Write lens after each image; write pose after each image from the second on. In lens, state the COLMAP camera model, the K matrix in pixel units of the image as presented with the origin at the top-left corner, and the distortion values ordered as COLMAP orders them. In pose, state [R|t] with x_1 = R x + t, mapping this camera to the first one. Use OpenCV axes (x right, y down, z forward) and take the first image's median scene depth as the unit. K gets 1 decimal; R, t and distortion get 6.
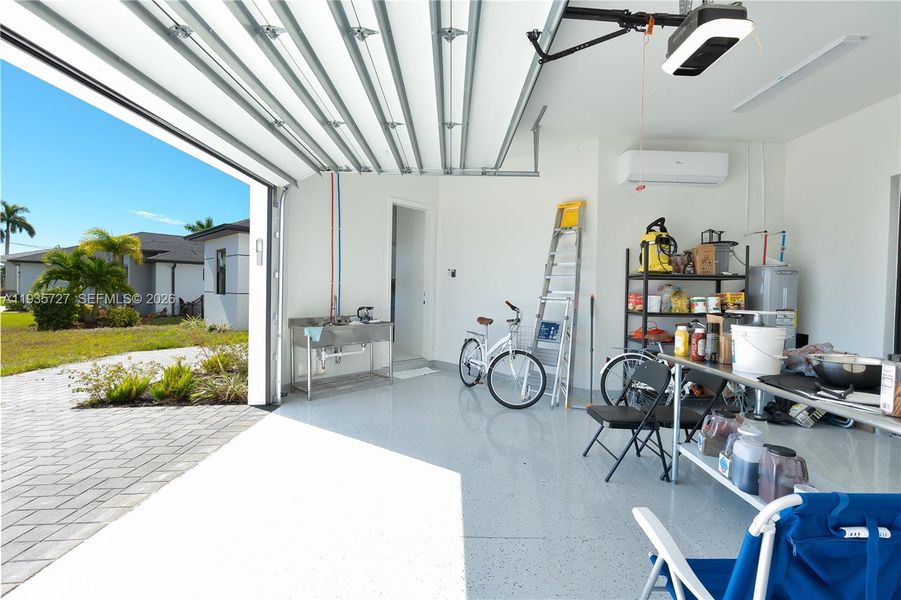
lens RADIAL K [[433.9, 0, 461.2], [0, 433.9, 290.3], [0, 0, 1]] dist [-0.000522, -0.000033]
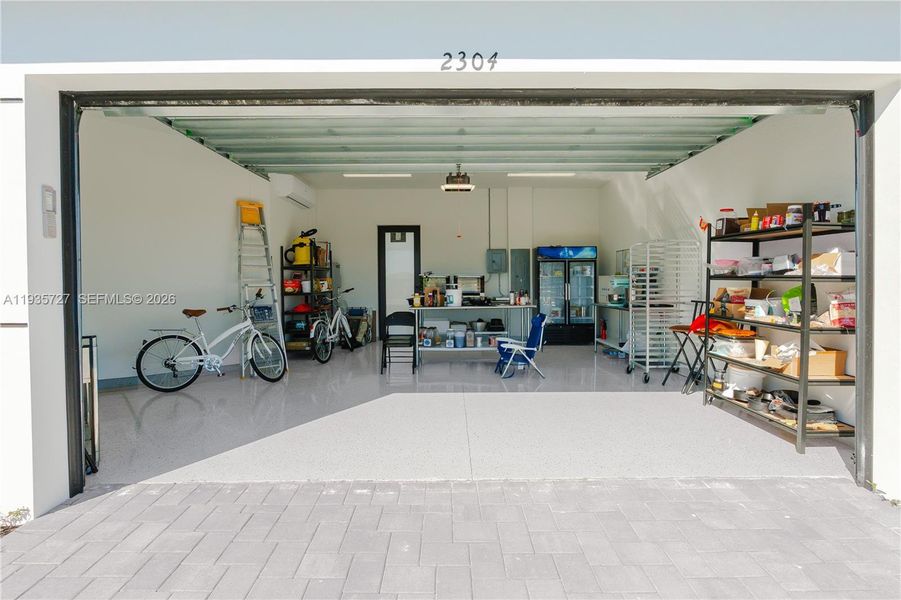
lens RADIAL K [[419.6, 0, 445.3], [0, 419.6, 282.2], [0, 0, 1]] dist [0.002411, -0.000161]
pose [[0.017459, -0.032195, 0.999329, -0.905449], [0.013498, 0.999398, 0.031961, -0.018915], [-0.999756, 0.012931, 0.017883, 0.477172]]
